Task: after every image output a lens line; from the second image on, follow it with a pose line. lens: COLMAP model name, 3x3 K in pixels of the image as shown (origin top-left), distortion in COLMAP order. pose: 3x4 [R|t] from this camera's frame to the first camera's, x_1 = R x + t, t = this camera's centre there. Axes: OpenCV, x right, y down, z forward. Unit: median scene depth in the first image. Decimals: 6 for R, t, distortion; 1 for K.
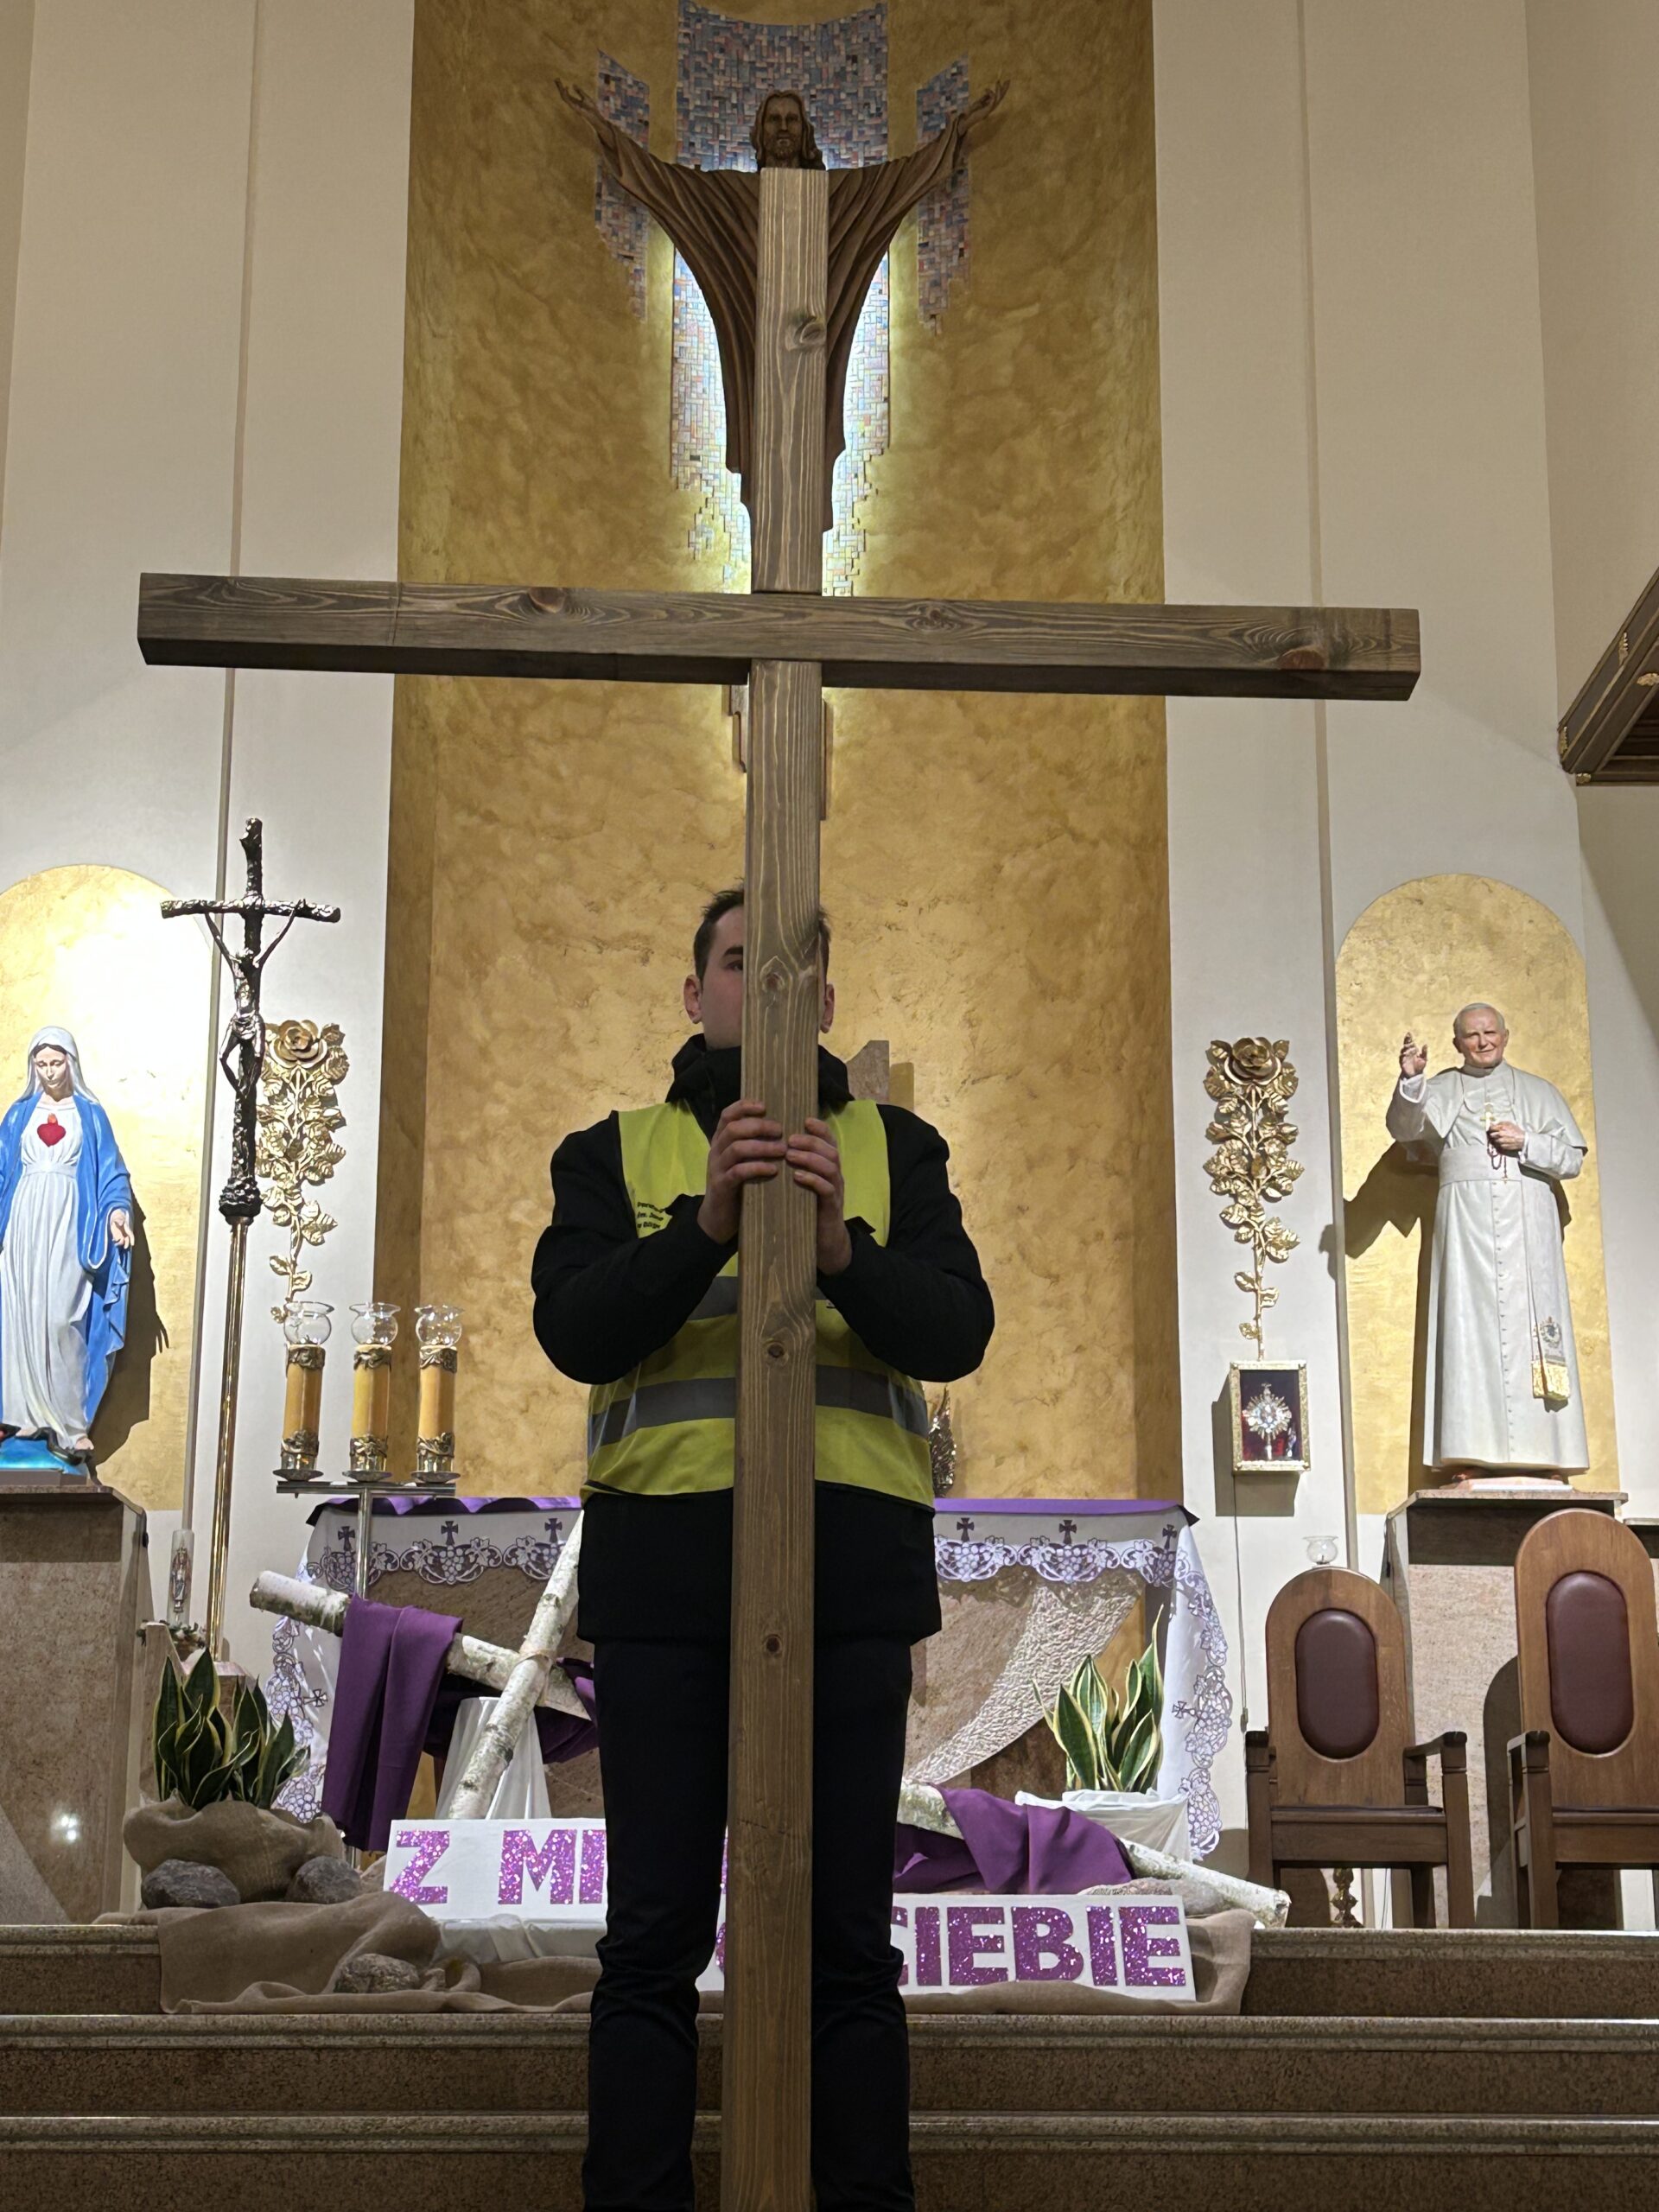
lens RADIAL K [[3392.3, 0, 826.7], [0, 3392.3, 1103.2], [0, 0, 1]] dist [0.179579, -0.039862]
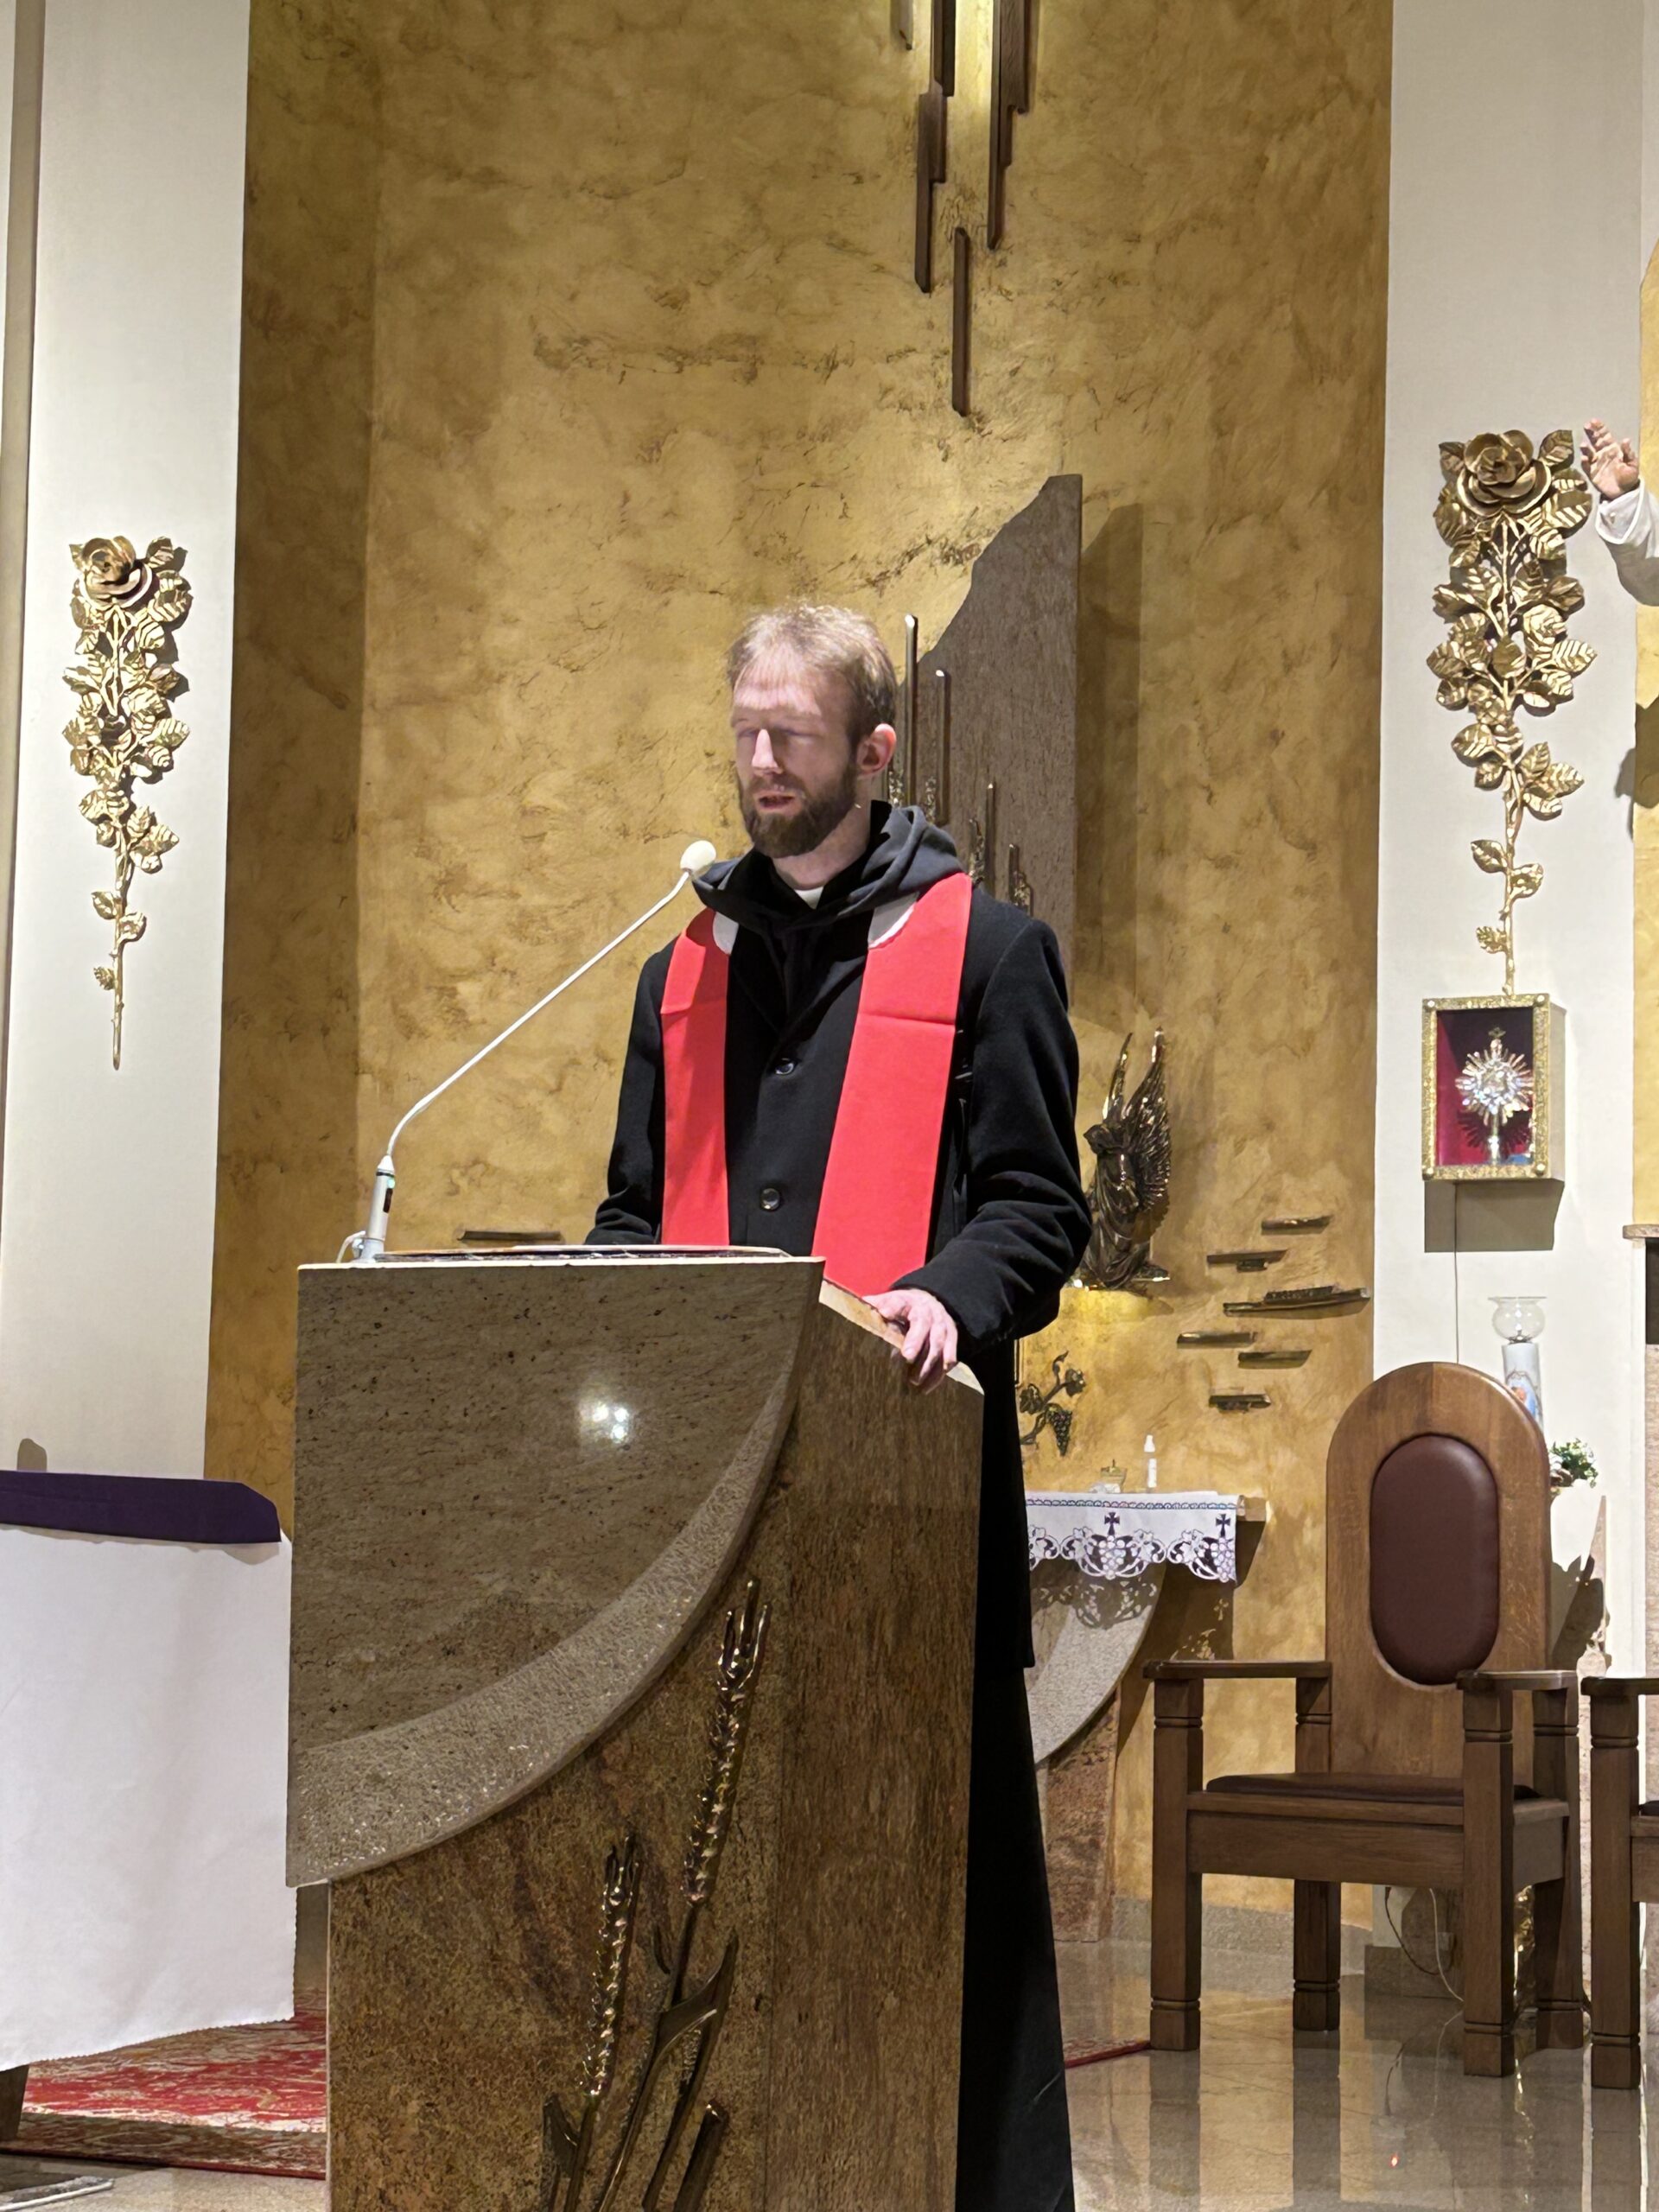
lens RADIAL K [[4418.3, 0, 833.4], [0, 4418.3, 1106.4], [0, 0, 1]] dist [0.265889, -1.119842]
pose [[0.909114, -0.028578, -0.415566, 0.331935], [0.090203, 0.987478, 0.129425, -0.014340], [0.406664, -0.155147, 0.900308, 0.247461]]
